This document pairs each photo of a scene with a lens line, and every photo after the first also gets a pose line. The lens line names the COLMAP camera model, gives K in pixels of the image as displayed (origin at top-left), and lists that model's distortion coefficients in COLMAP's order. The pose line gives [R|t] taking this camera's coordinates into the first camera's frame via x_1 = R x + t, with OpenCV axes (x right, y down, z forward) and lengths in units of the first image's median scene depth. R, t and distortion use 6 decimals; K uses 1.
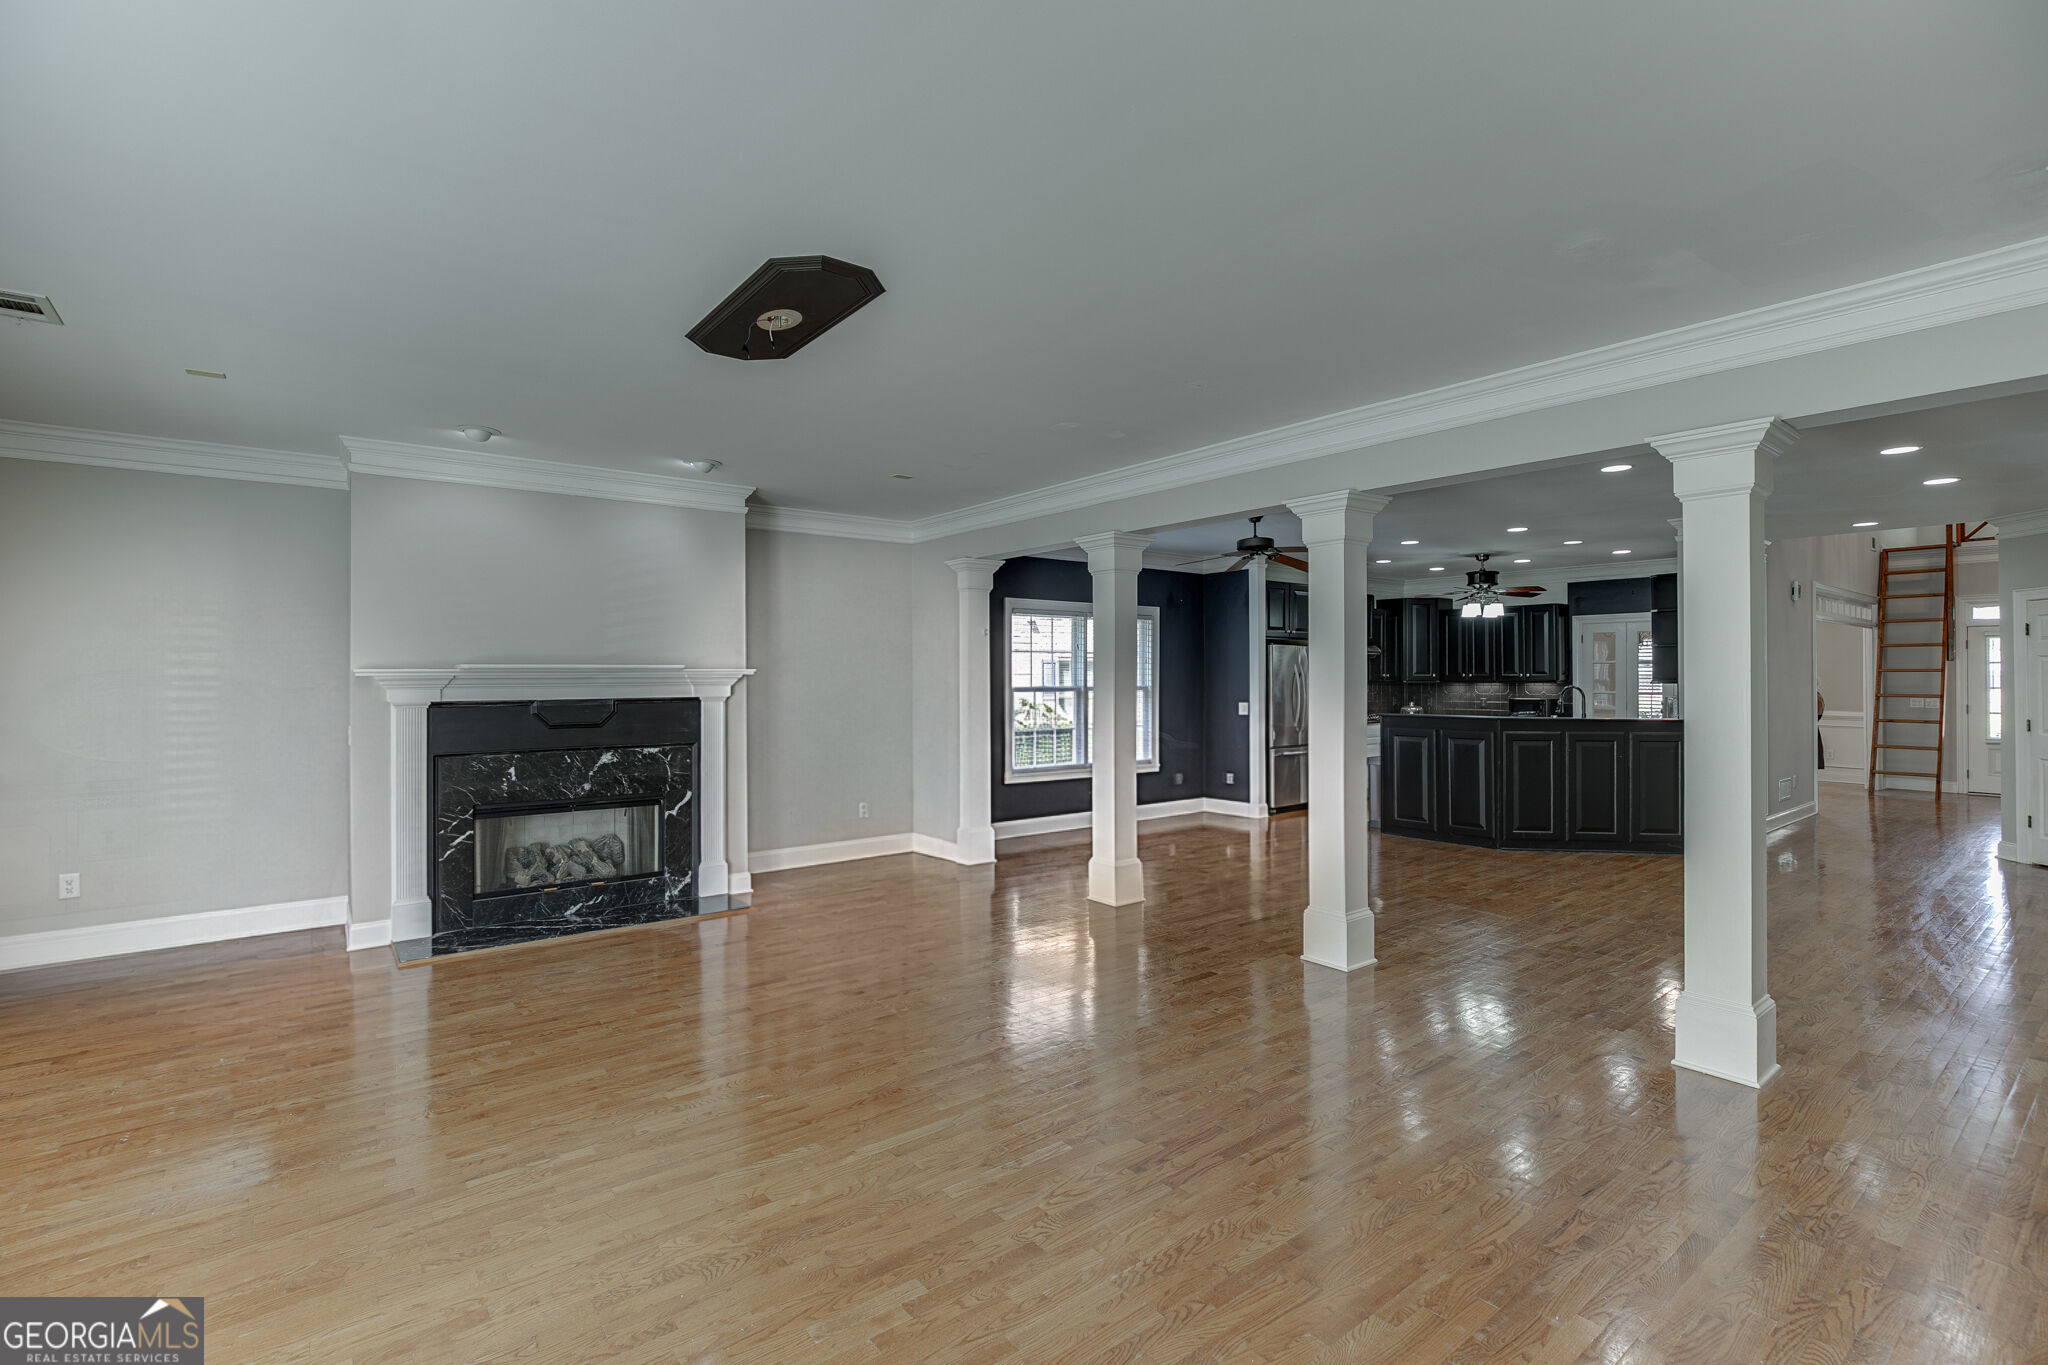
lens RADIAL K [[936.0, 0, 1021.3], [0, 936.0, 680.2], [0, 0, 1]] dist [-0.011519, 0.002745]
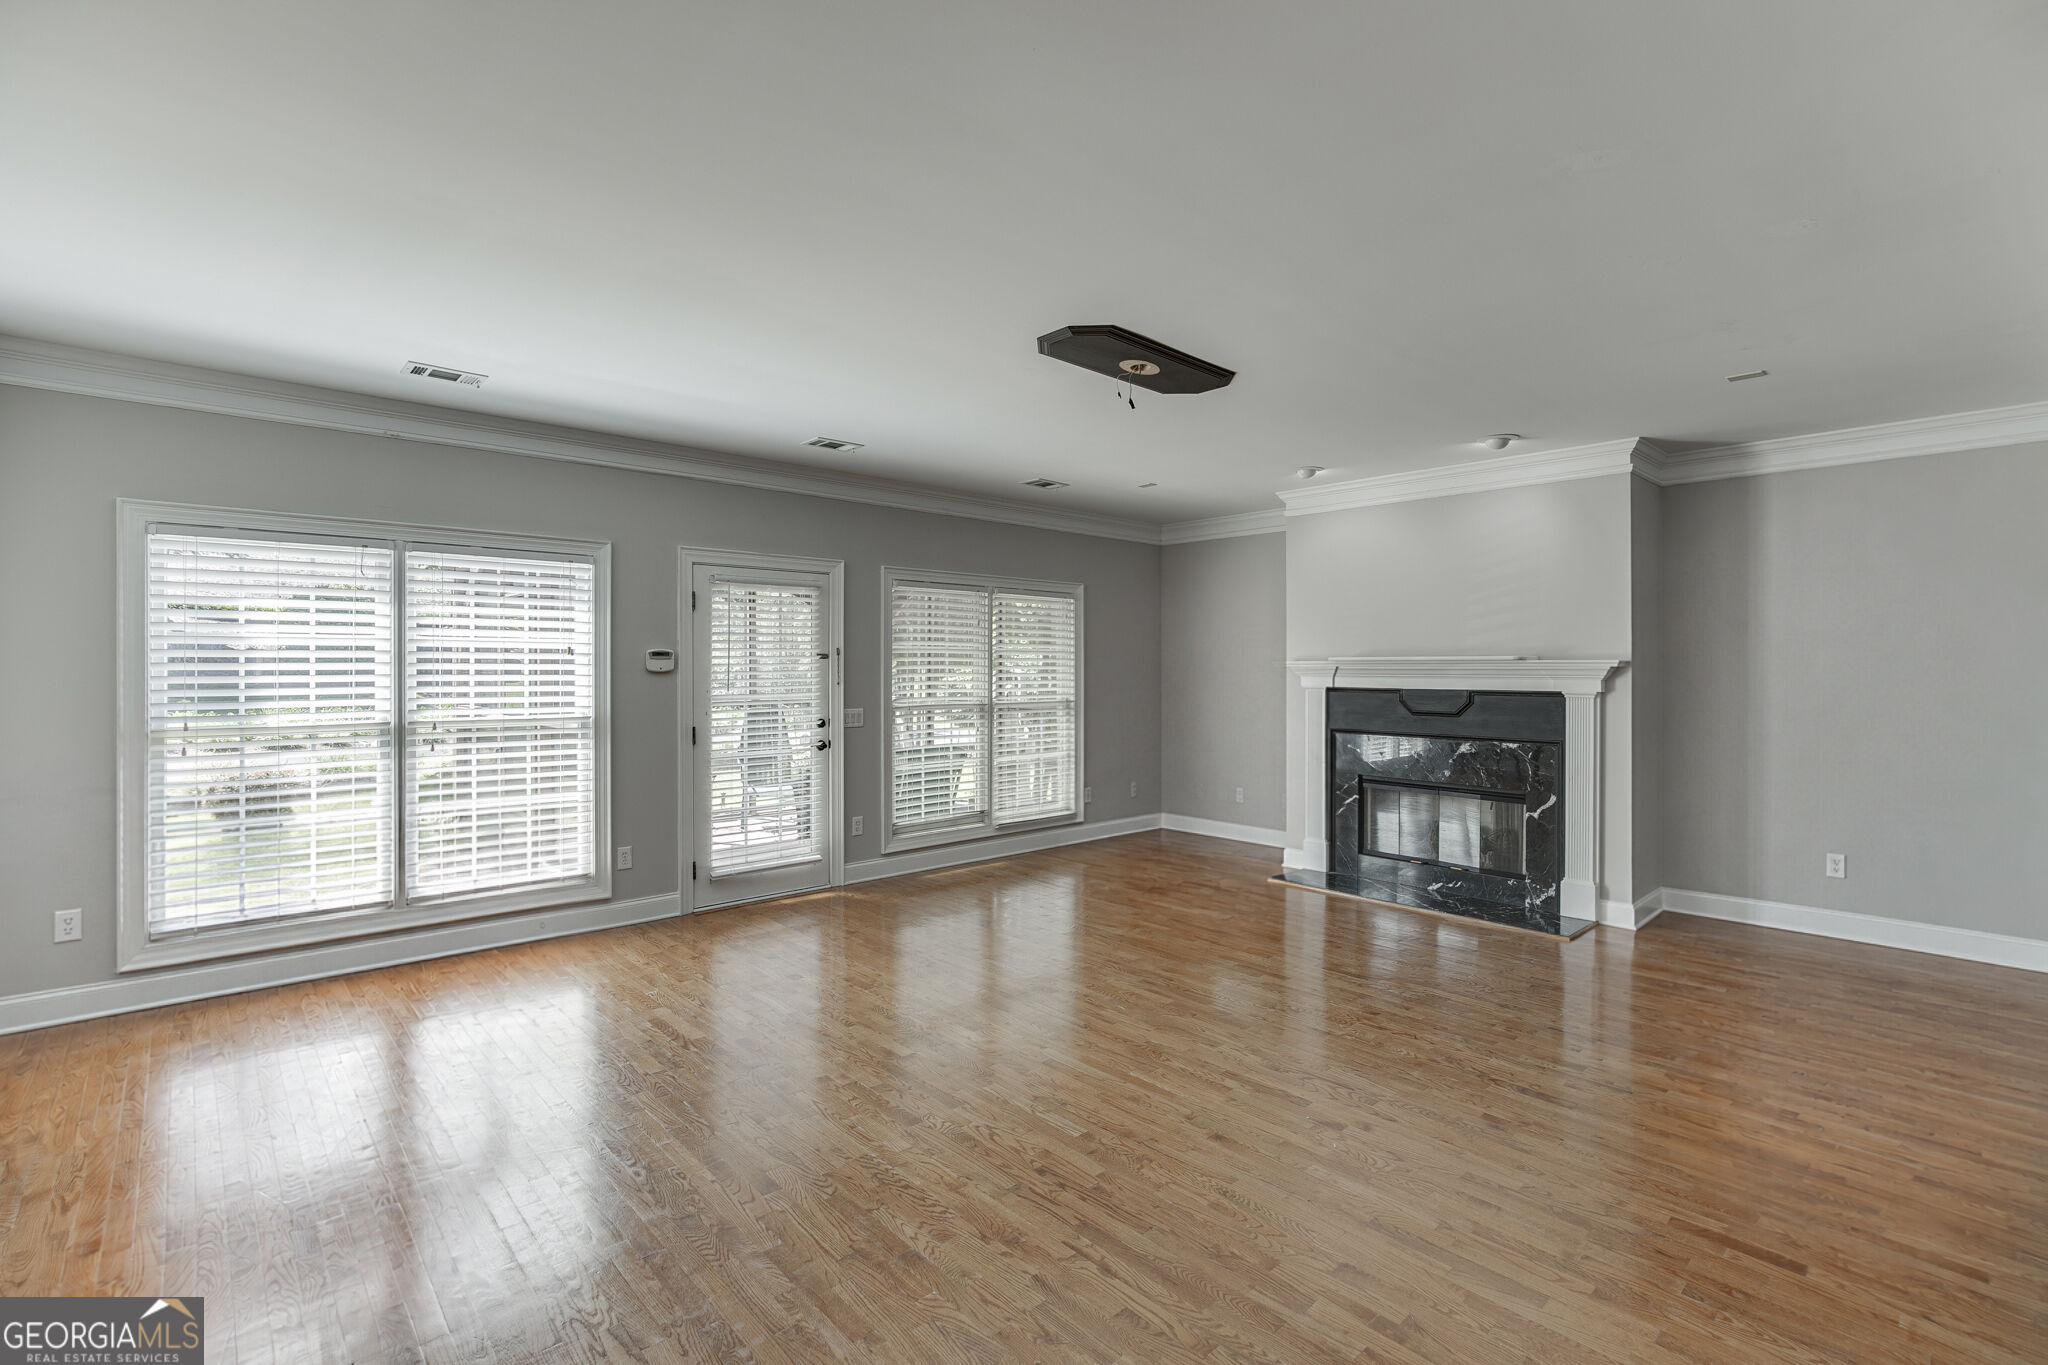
lens RADIAL K [[936.0, 0, 1020.4], [0, 936.0, 672.5], [0, 0, 1]] dist [-0.011519, 0.002745]
pose [[0.067531, 0.006312, -0.997697, 0.537000], [-0.009537, 0.999938, 0.005681, 0.000091], [0.997672, 0.009132, 0.067587, 0.447016]]
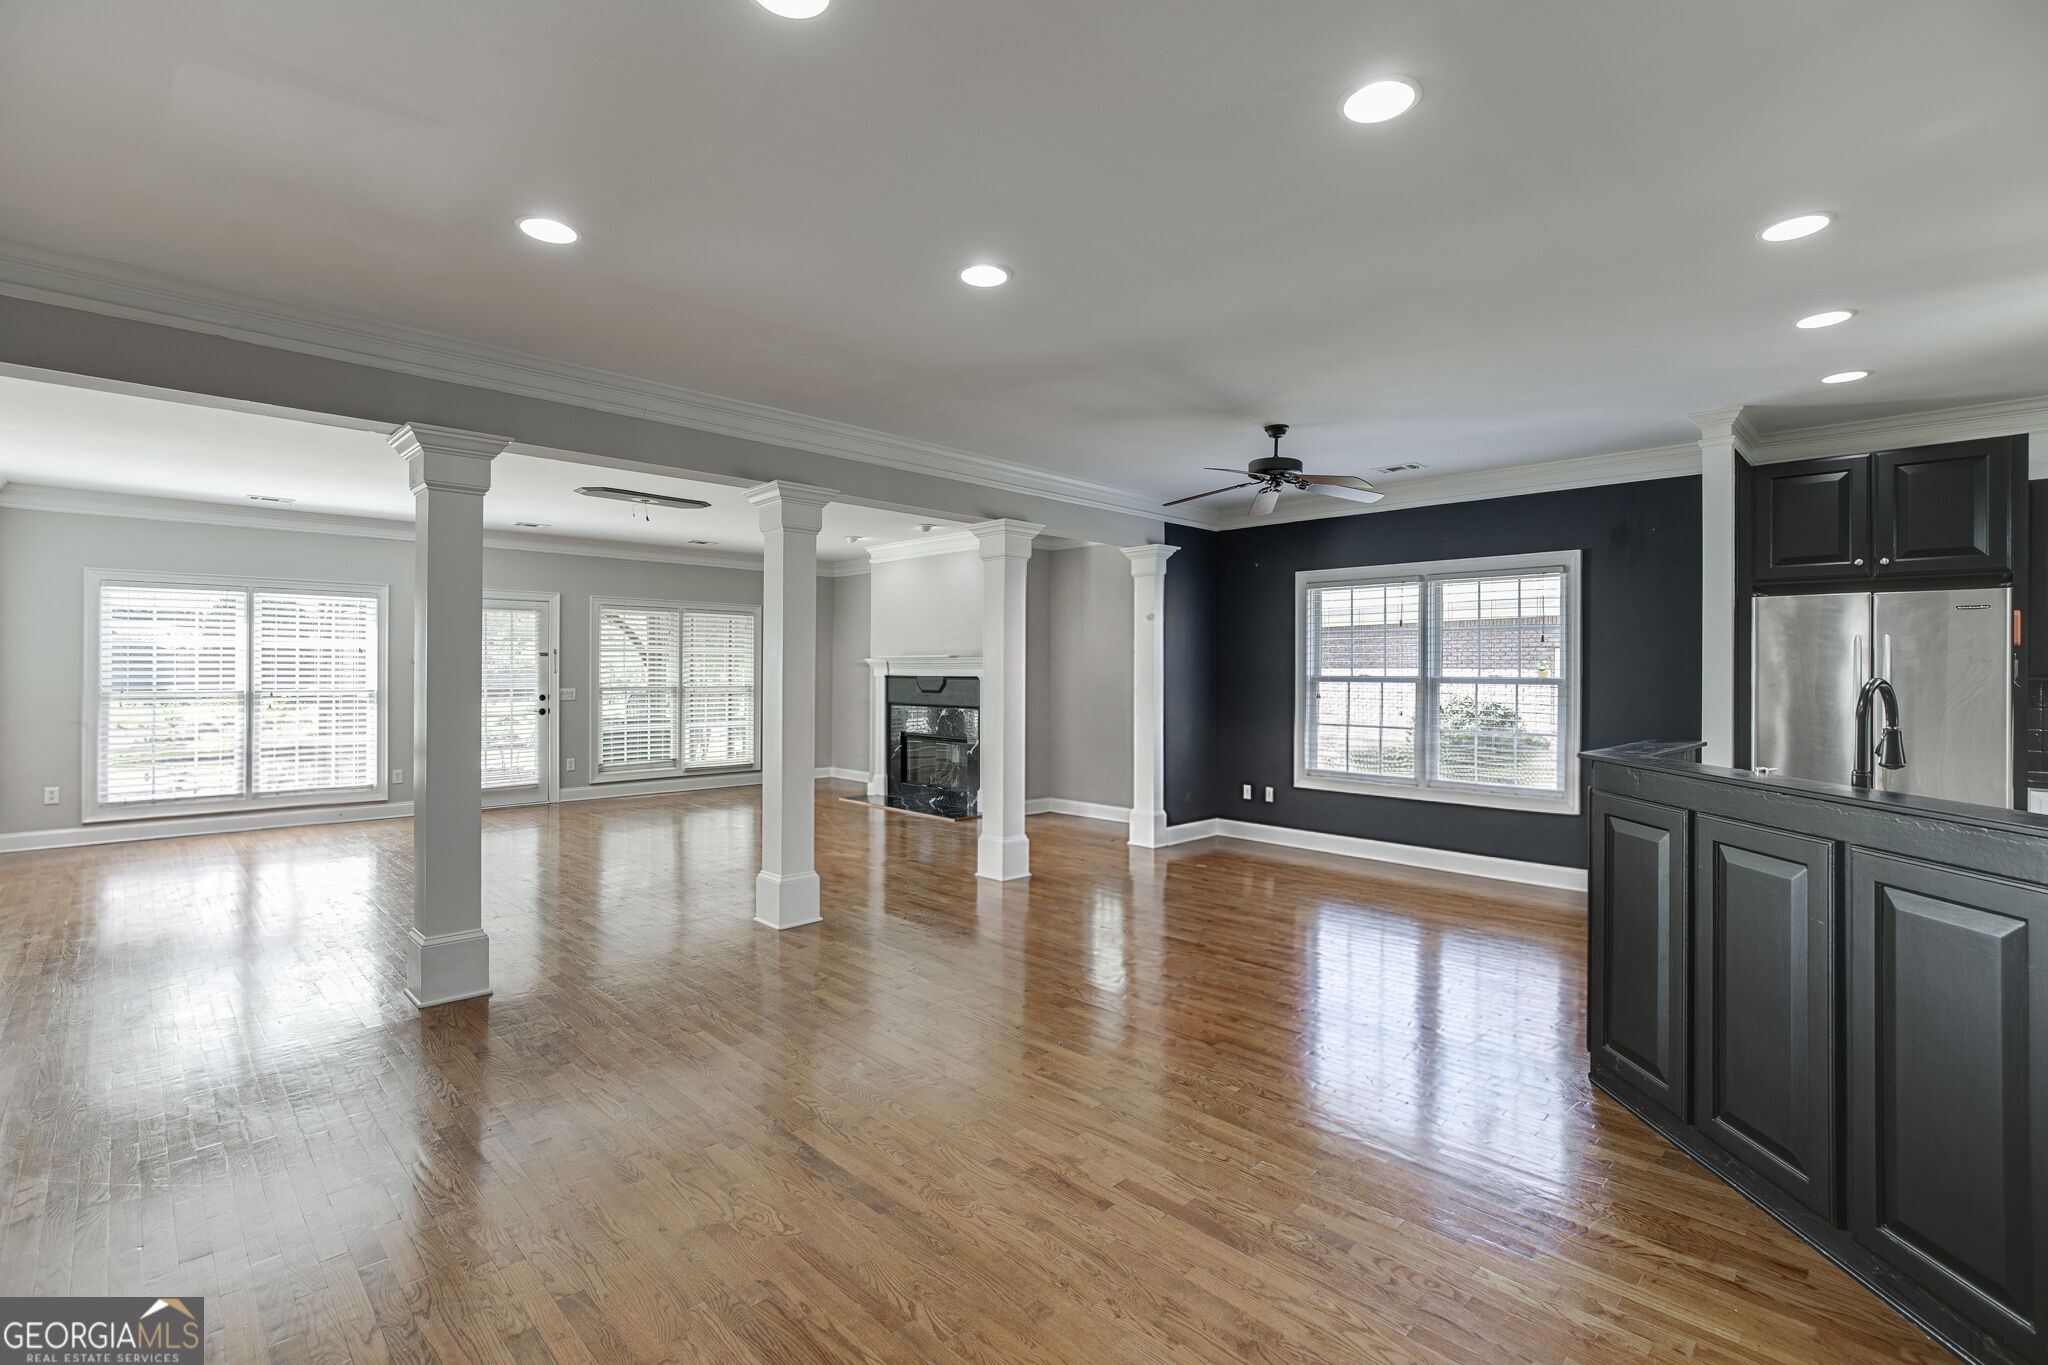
lens RADIAL K [[936.0, 0, 1022.1], [0, 936.0, 672.2], [0, 0, 1]] dist [-0.011519, 0.002745]
pose [[0.111917, 0.001957, -0.993716, 1.198866], [-0.010729, 0.999942, 0.000761, 0.010864], [0.993660, 0.010576, 0.111932, 0.950821]]
